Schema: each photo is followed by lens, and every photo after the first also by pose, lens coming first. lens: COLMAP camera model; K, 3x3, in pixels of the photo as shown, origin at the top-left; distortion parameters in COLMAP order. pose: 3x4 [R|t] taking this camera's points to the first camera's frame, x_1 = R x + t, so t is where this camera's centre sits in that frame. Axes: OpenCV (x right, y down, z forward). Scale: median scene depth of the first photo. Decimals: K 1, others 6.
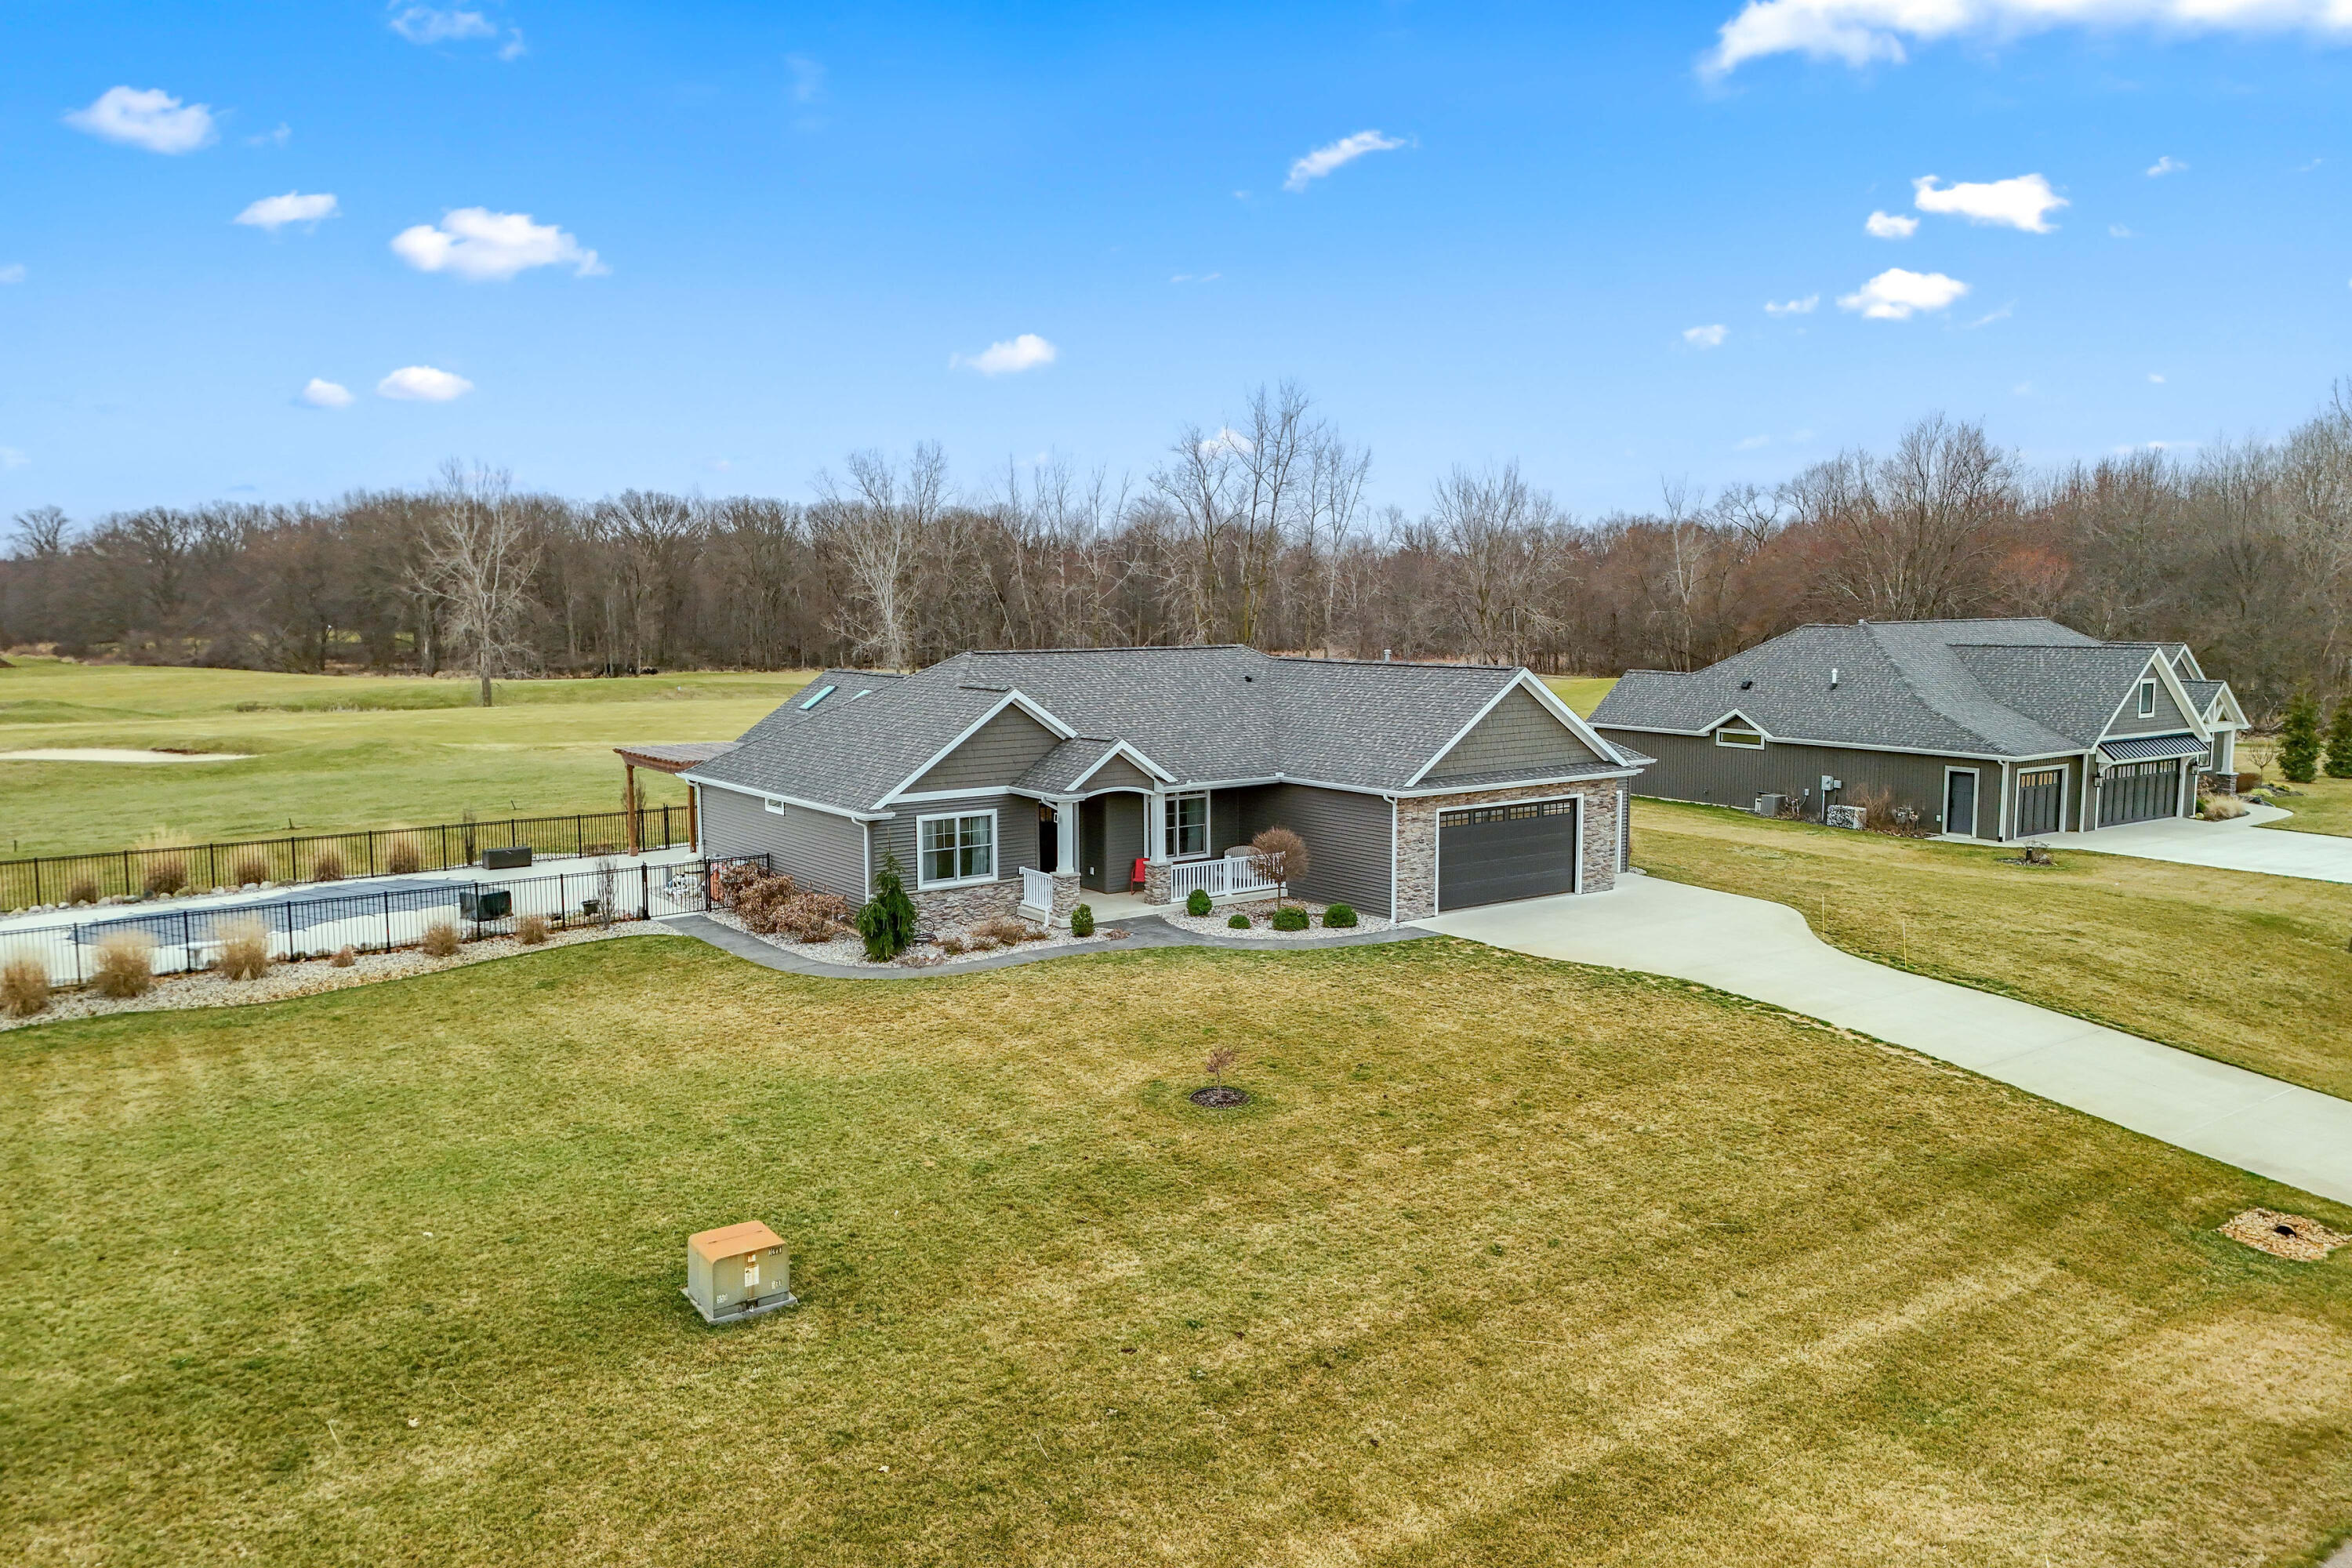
lens RADIAL K [[1712.9, 0, 1183.0], [0, 1712.9, 759.7], [0, 0, 1]] dist [0.092117, -0.076228]
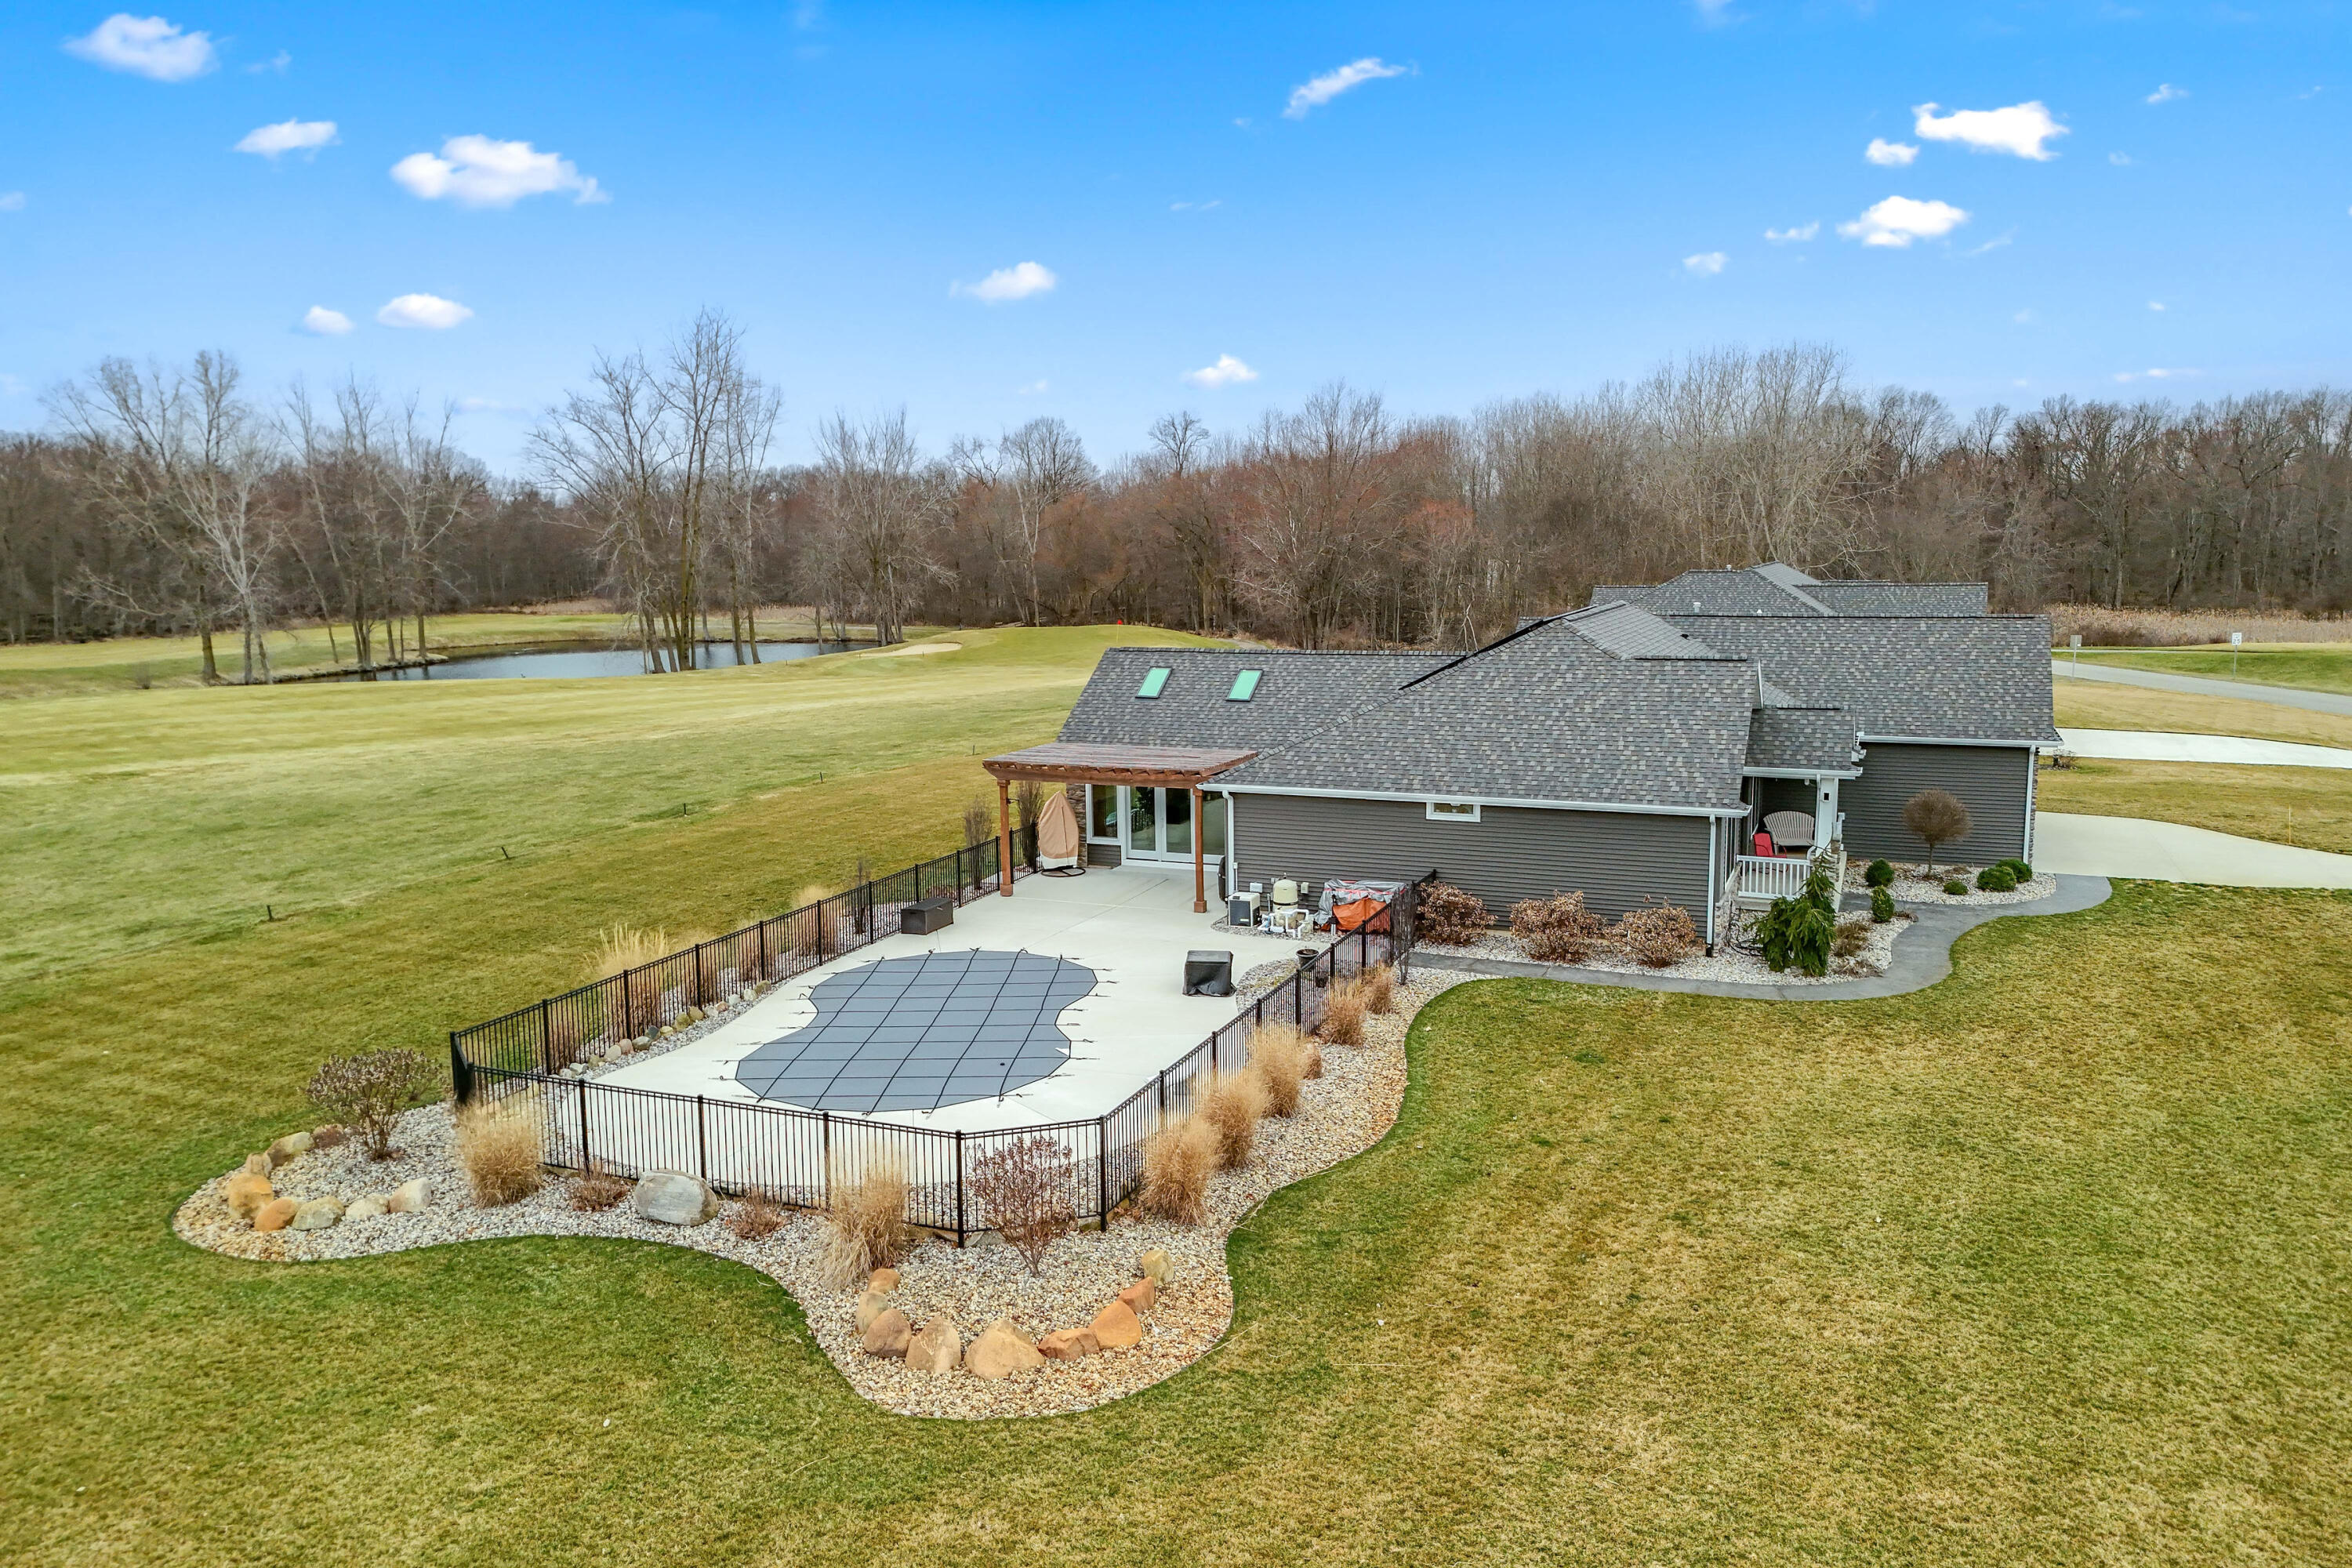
lens RADIAL K [[1712.9, 0, 1183.0], [0, 1712.9, 759.7], [0, 0, 1]] dist [0.092117, -0.076228]
pose [[0.855484, -0.074659, 0.512419, -0.789311], [0.059062, 0.997162, 0.046681, -0.045586], [-0.514450, -0.009670, 0.857466, 0.363591]]
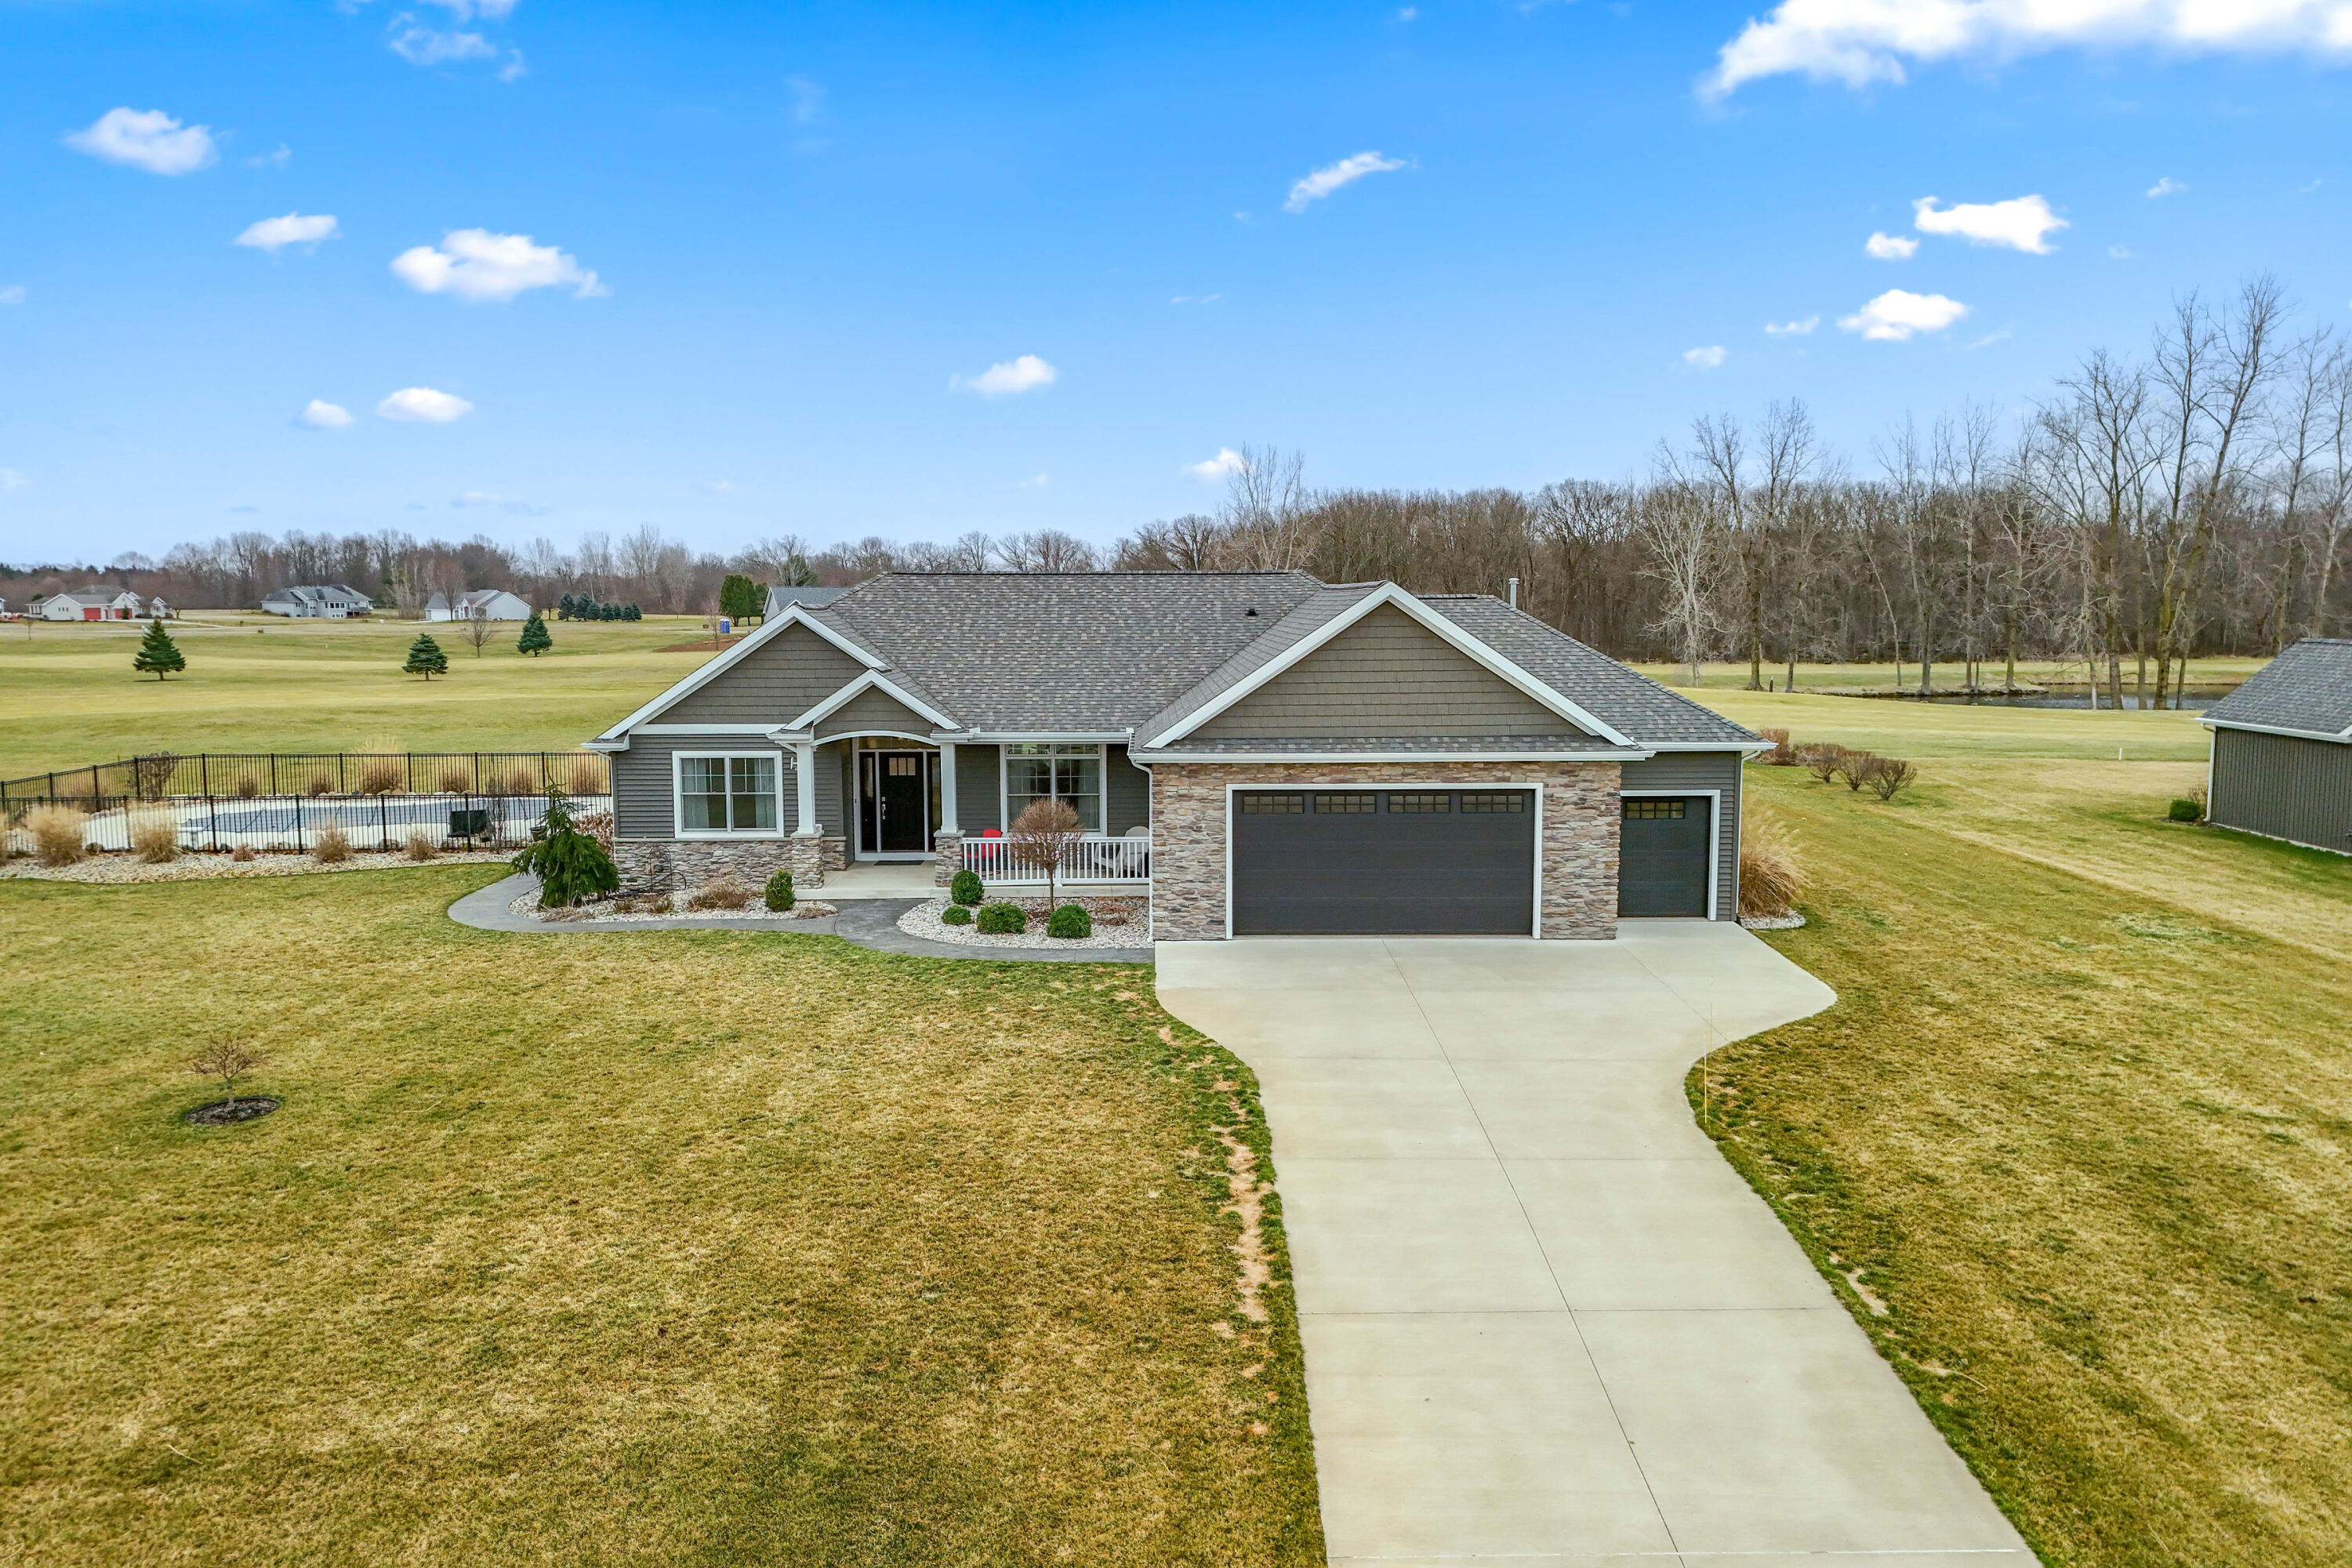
lens RADIAL K [[1712.9, 0, 1183.0], [0, 1712.9, 759.7], [0, 0, 1]] dist [0.092117, -0.076228]
pose [[0.814067, 0.053966, -0.578259, 0.517693], [-0.055325, 0.998351, 0.015285, 0.009038], [0.578130, 0.019549, 0.815710, 0.417291]]
